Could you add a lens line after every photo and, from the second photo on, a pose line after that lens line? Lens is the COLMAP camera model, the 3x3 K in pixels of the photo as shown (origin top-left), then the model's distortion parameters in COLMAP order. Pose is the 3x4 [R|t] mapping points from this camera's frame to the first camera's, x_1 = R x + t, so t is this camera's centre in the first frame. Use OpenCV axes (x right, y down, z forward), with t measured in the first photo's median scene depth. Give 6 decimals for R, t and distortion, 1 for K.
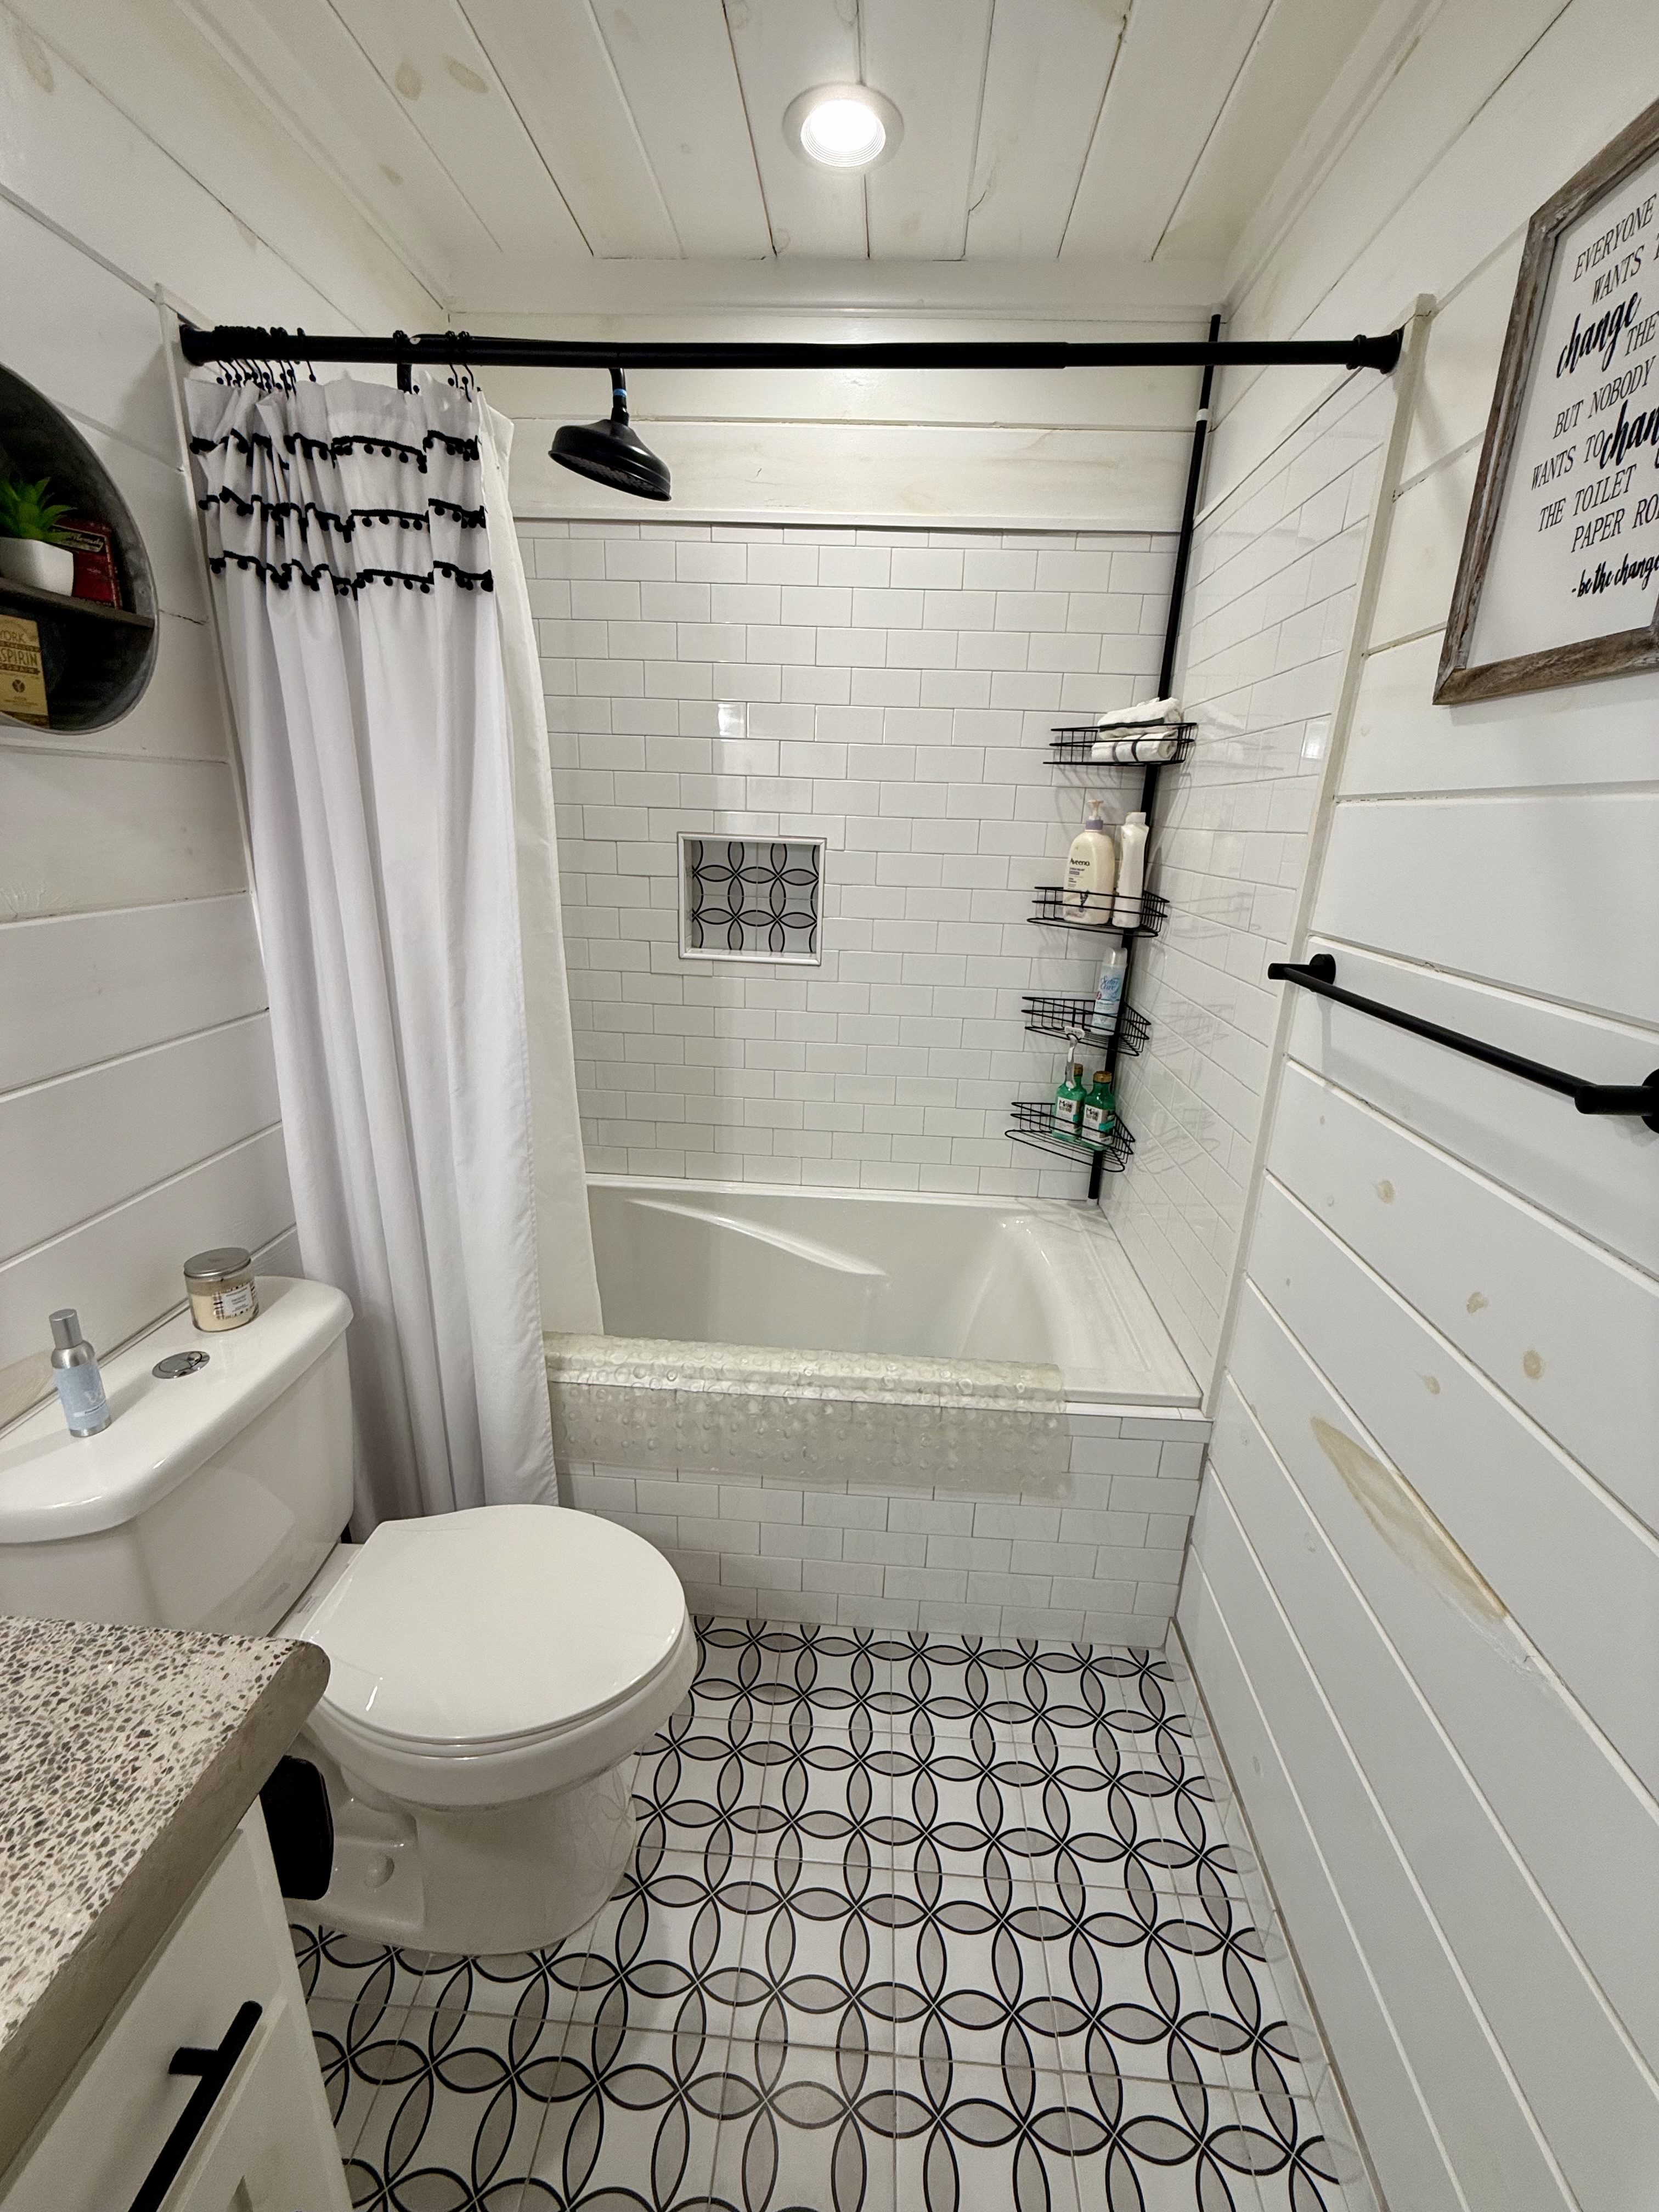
lens RADIAL K [[884.9, 0, 832.5], [0, 884.9, 1103.5], [0, 0, 1]] dist [-0.000019, -0.000118]
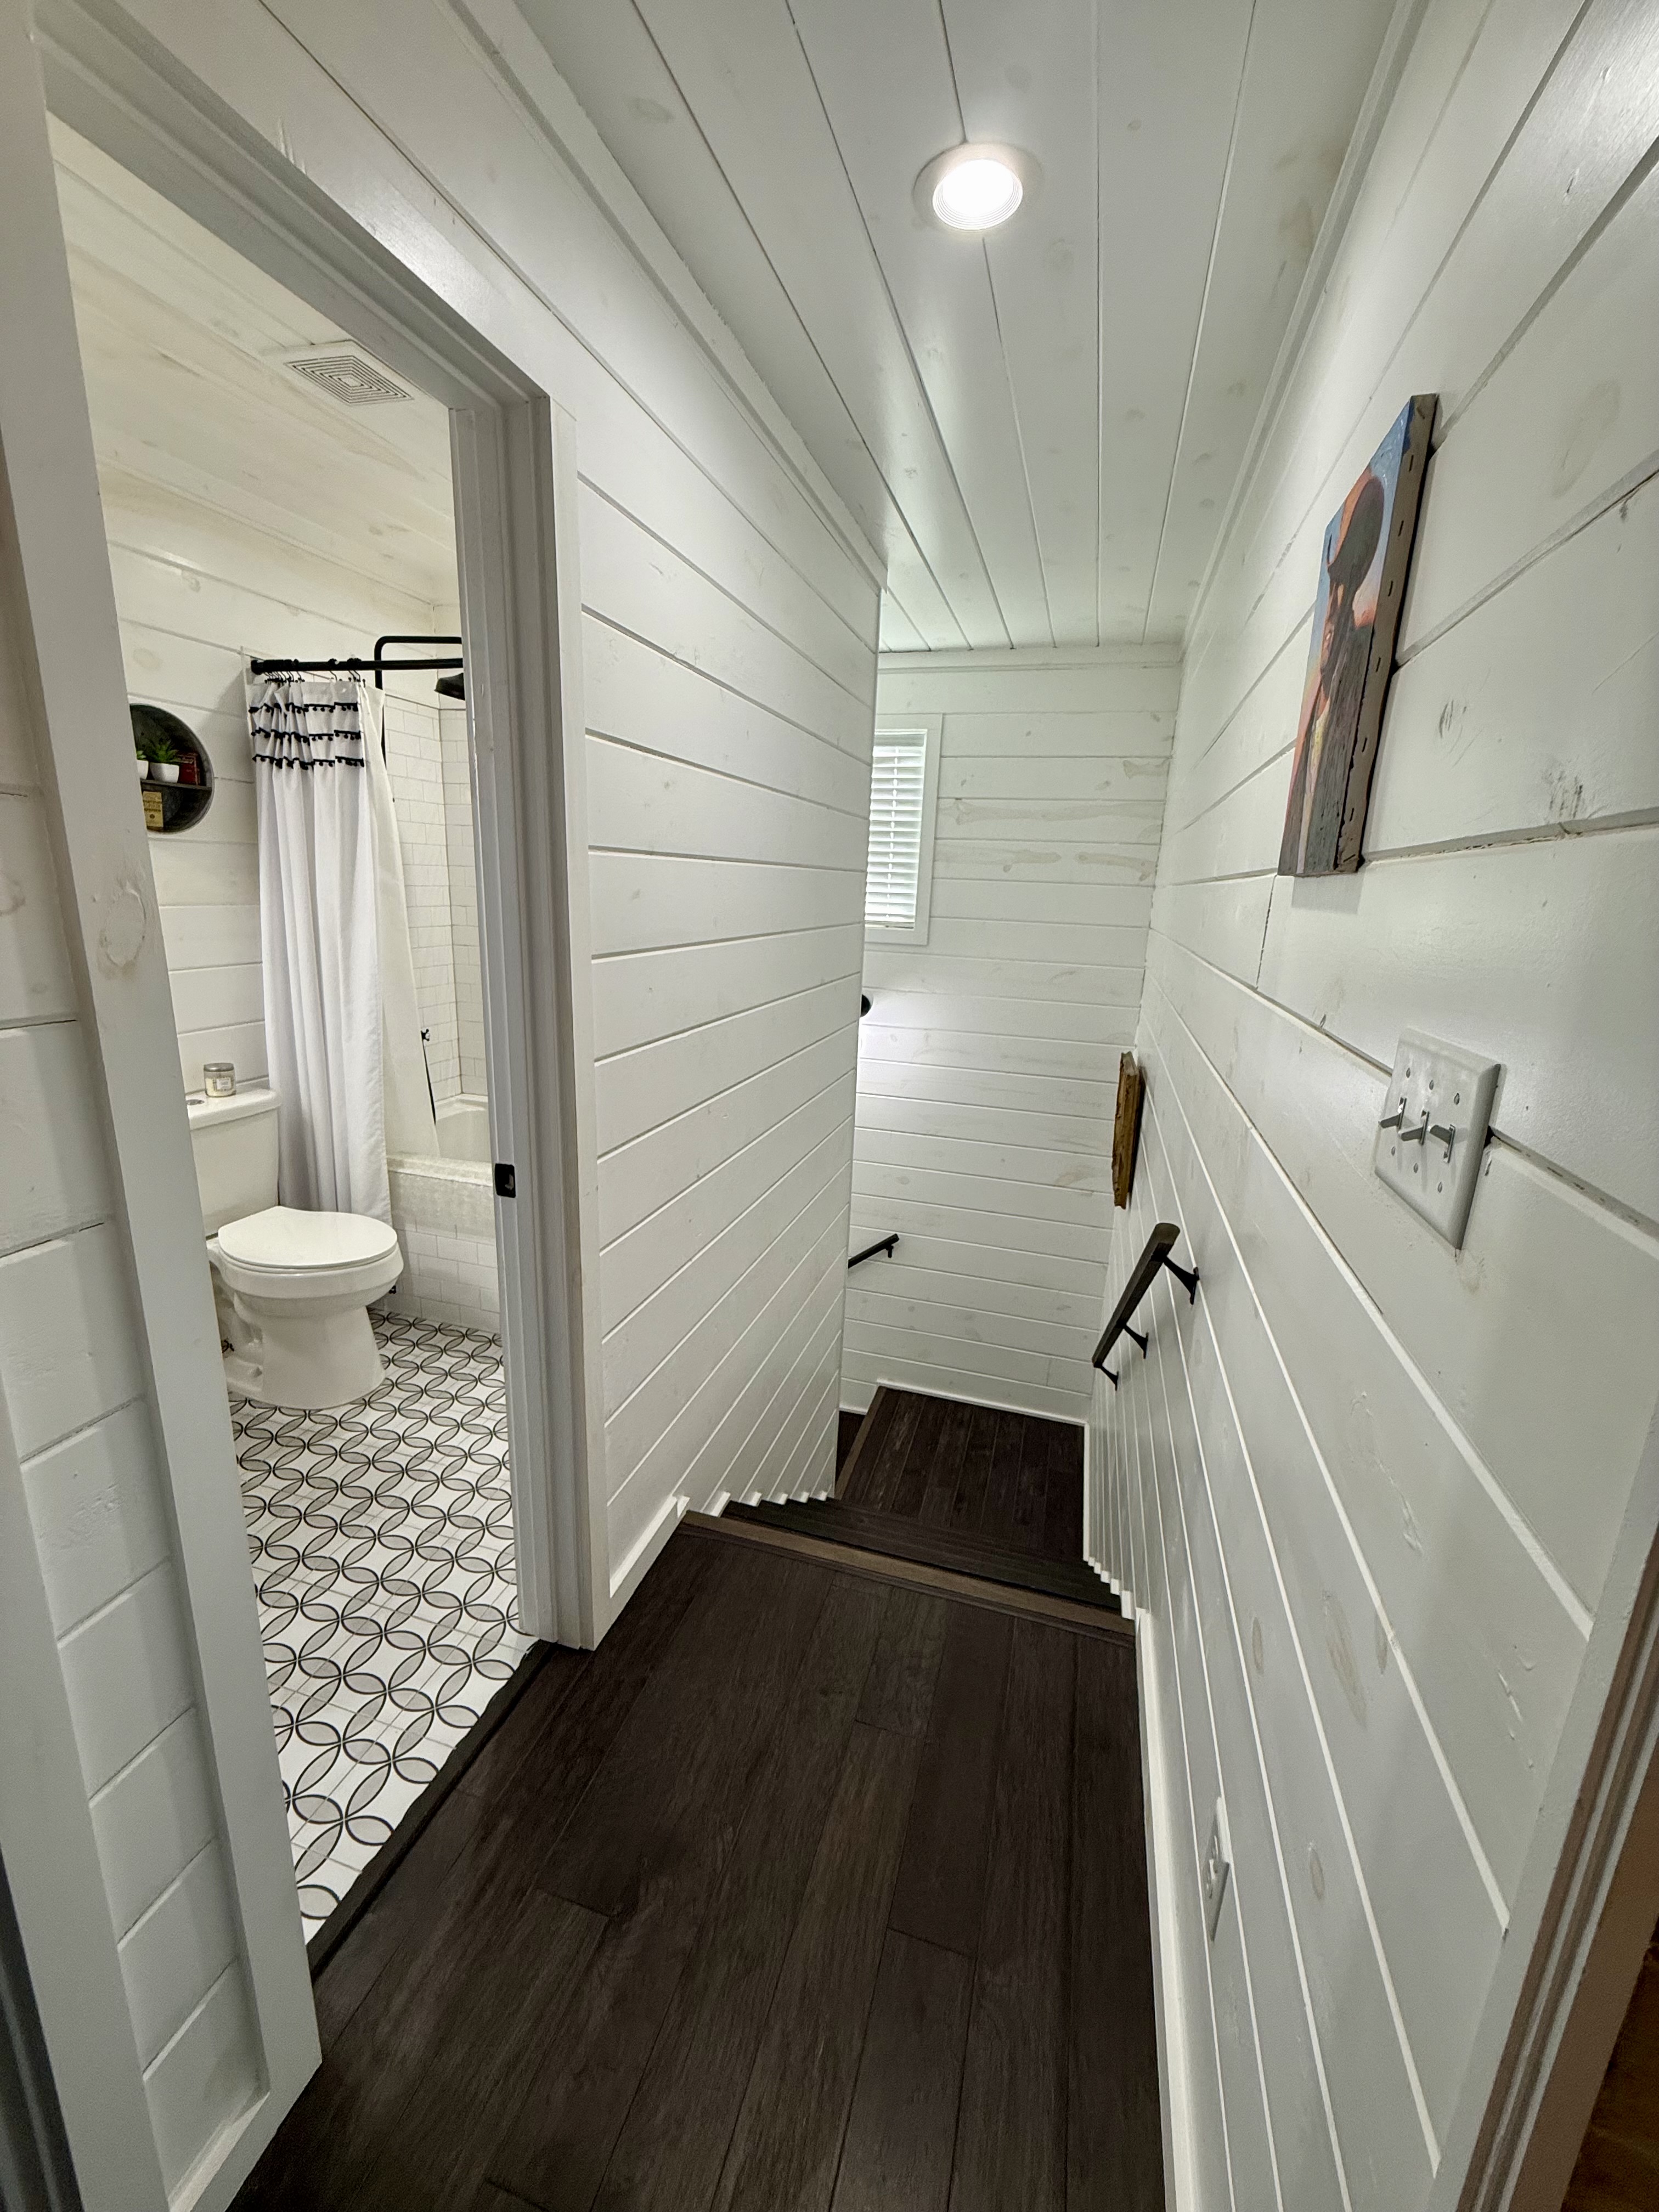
lens RADIAL K [[884.9, 0, 831.1], [0, 884.9, 1097.3], [0, 0, 1]] dist [-0.000019, -0.000118]
pose [[0.975107, 0.060318, -0.213374, 1.285661], [-0.076988, 0.994523, -0.070689, 0.301481], [0.207942, 0.085357, 0.974410, -0.832343]]
